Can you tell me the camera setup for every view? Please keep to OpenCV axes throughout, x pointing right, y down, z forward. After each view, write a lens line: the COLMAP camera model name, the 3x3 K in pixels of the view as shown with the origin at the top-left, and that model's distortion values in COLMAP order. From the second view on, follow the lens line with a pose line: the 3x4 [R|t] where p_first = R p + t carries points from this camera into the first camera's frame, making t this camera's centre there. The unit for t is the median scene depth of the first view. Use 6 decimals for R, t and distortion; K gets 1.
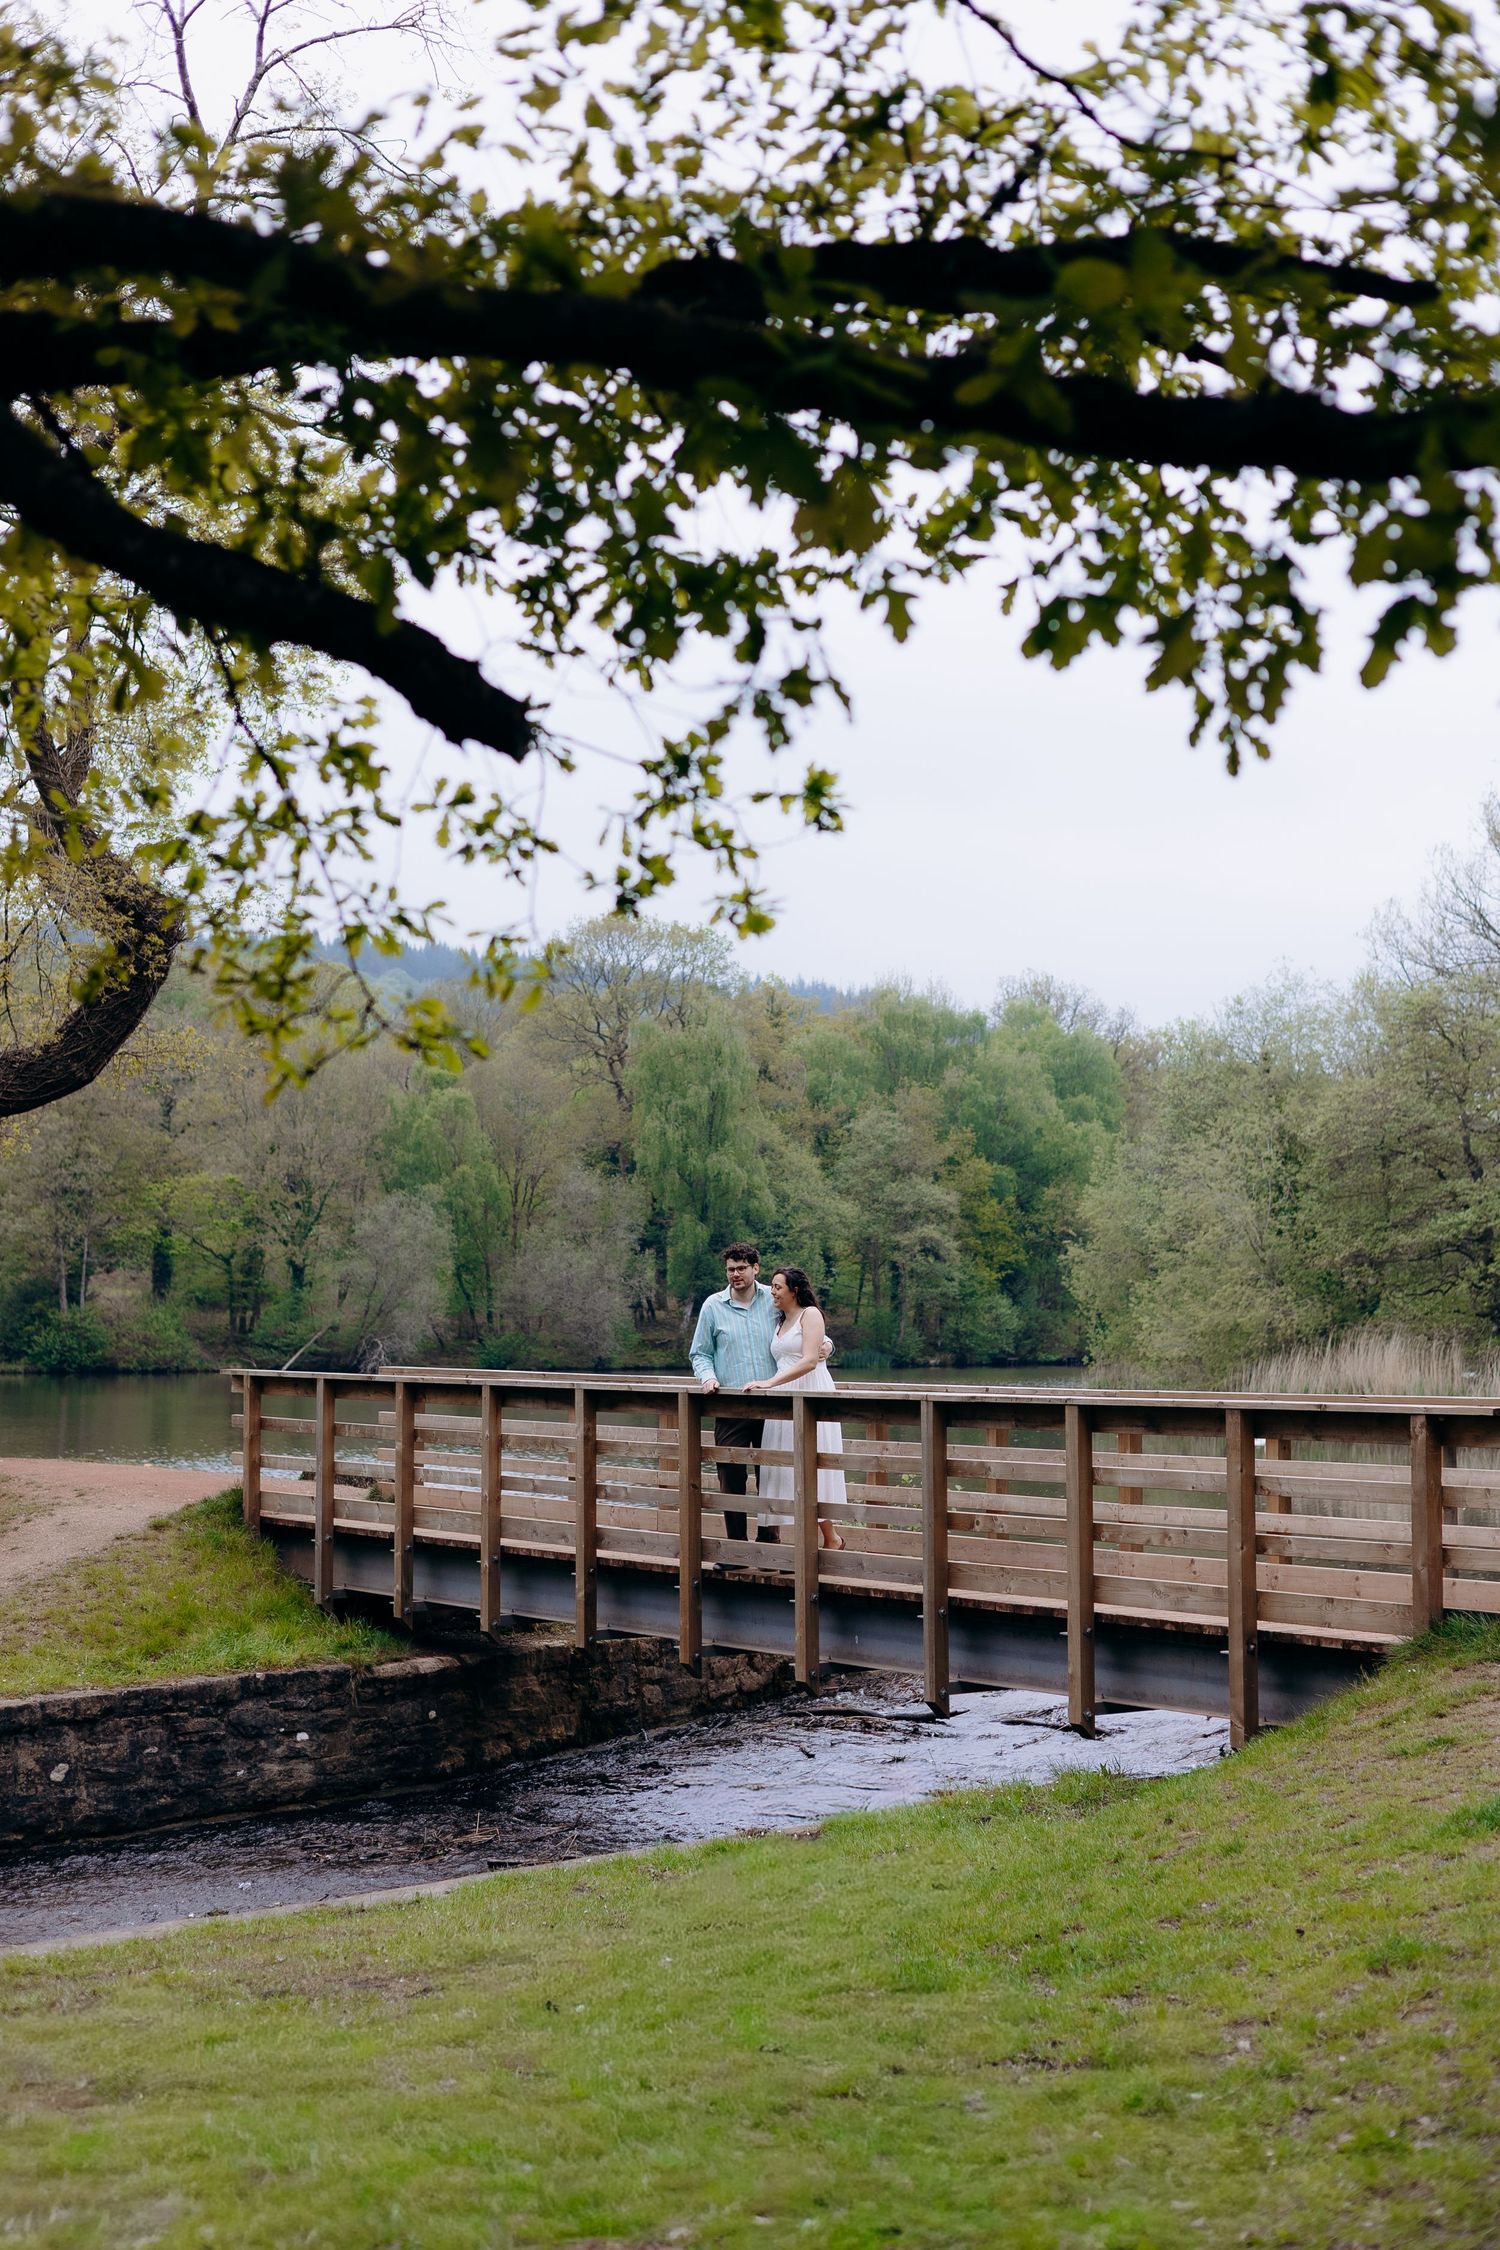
lens RADIAL K [[3304.1, 0, 750.0], [0, 3304.1, 1125.0], [0, 0, 1]] dist [0.014642, 0.020814]
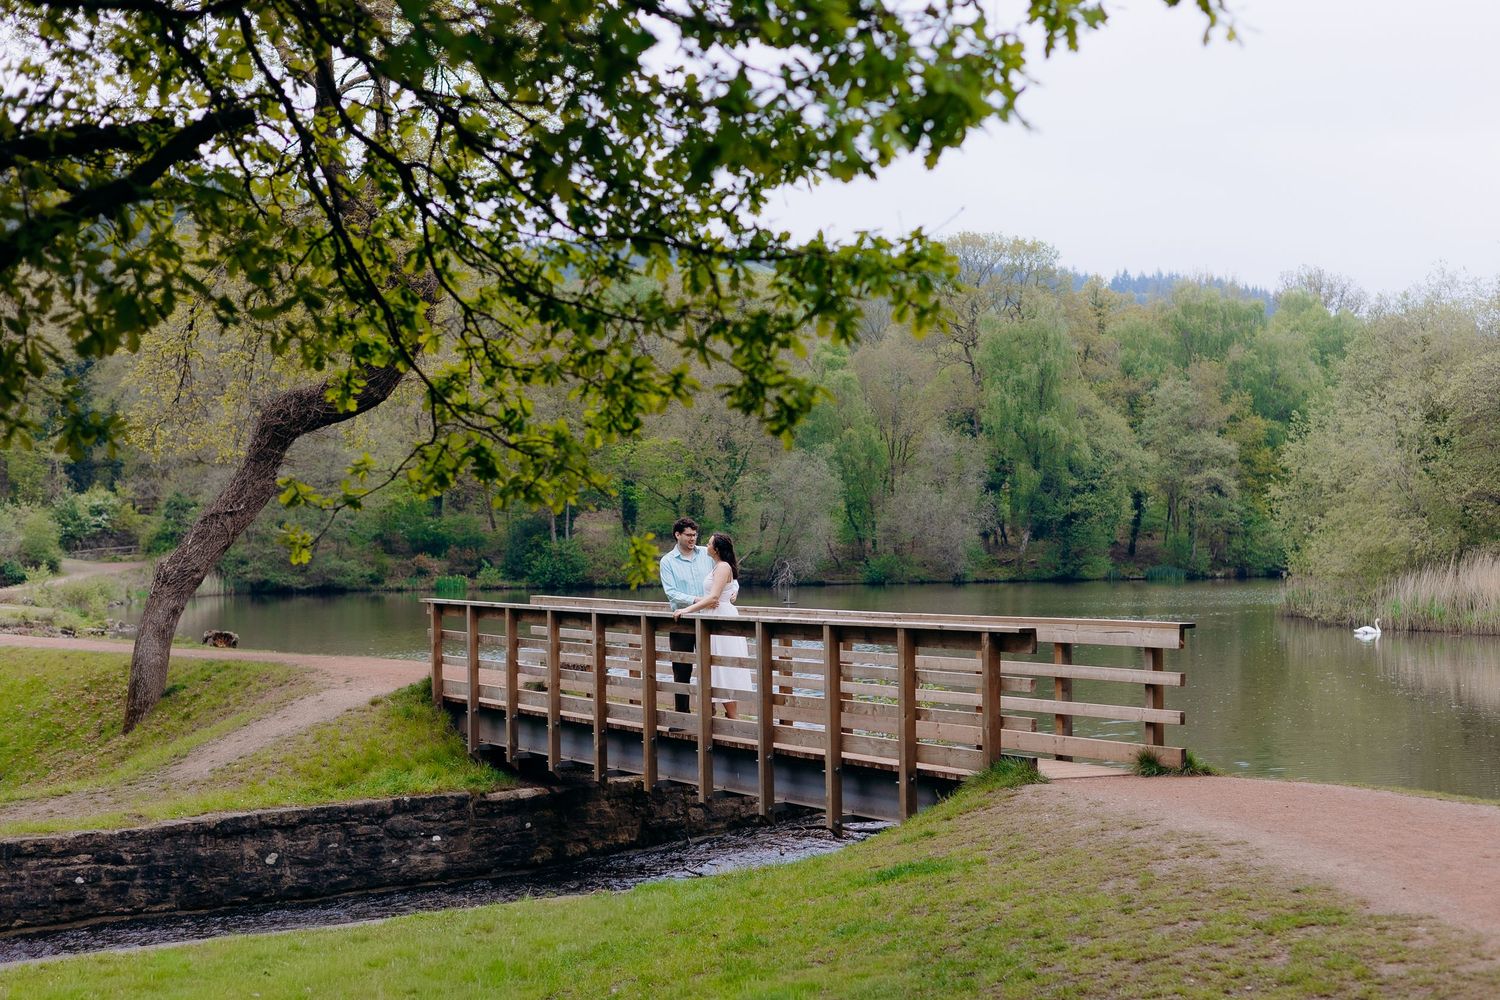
lens RADIAL K [[2585.4, 0, 753.2], [0, 2585.4, 564.3], [0, 0, 1]] dist [0.006971, 0.067445]
pose [[0.988427, -0.008519, -0.151460, 0.167872], [0.018789, 0.997609, 0.066508, -0.017045], [0.150531, -0.068584, 0.986223, -0.135933]]
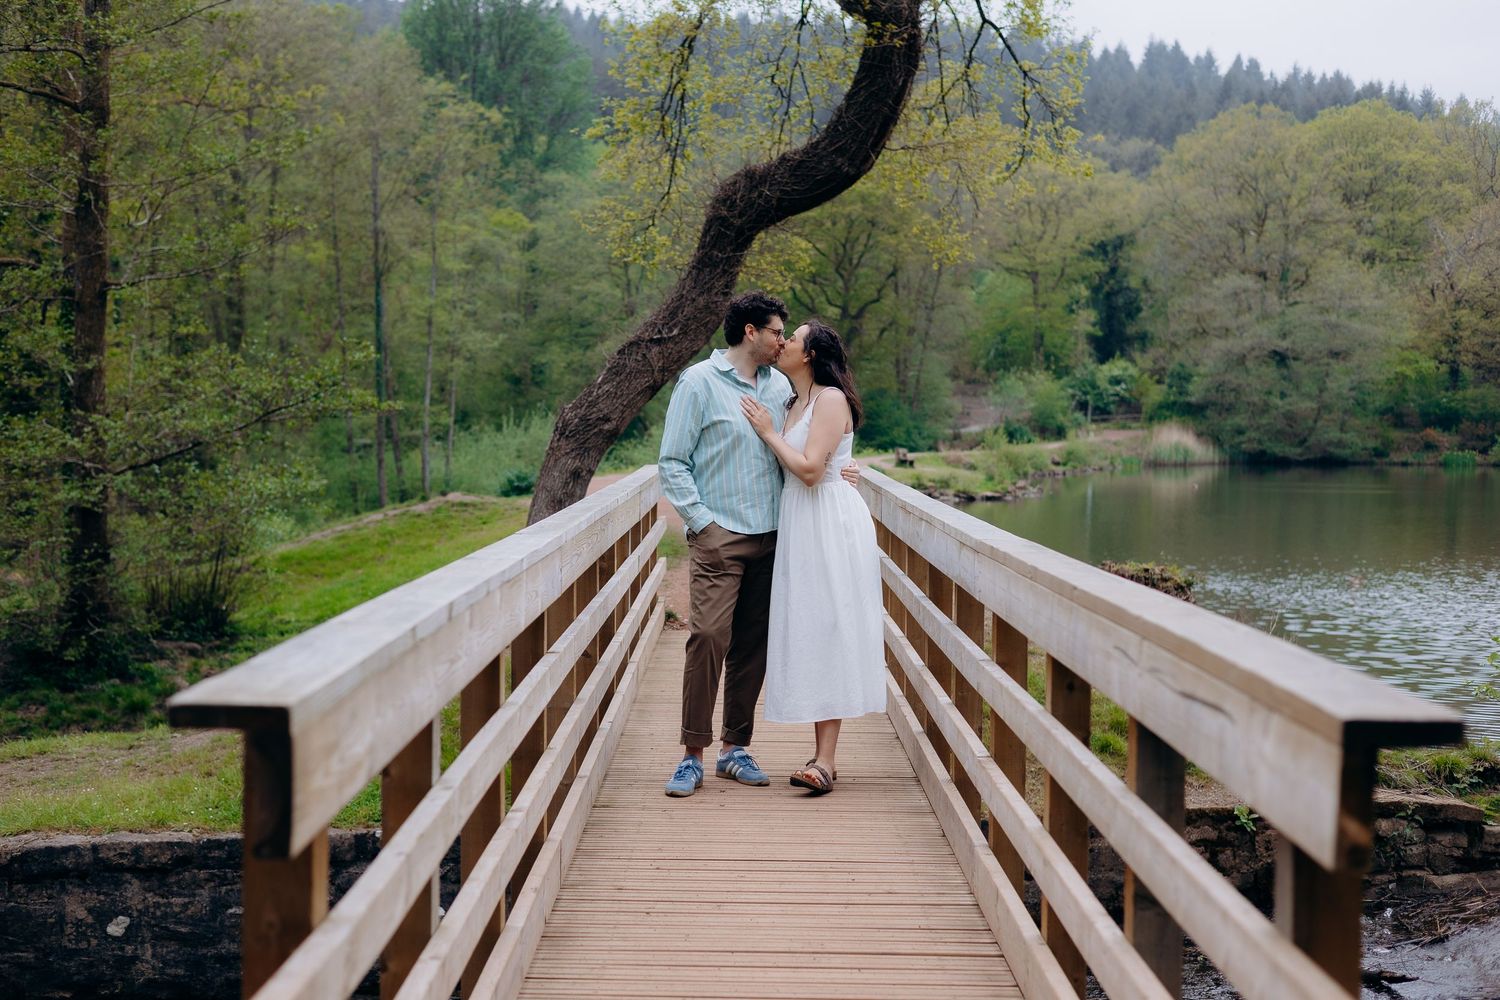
lens RADIAL K [[2202.7, 0, 750.0], [0, 2202.7, 500.0], [0, 0, 1]] dist [0.014642, 0.020814]
pose [[0.804827, 0.030090, -0.592746, 0.215157], [0.024541, 0.996173, 0.083891, 0.033798], [0.593002, -0.082064, 0.801008, 0.532738]]
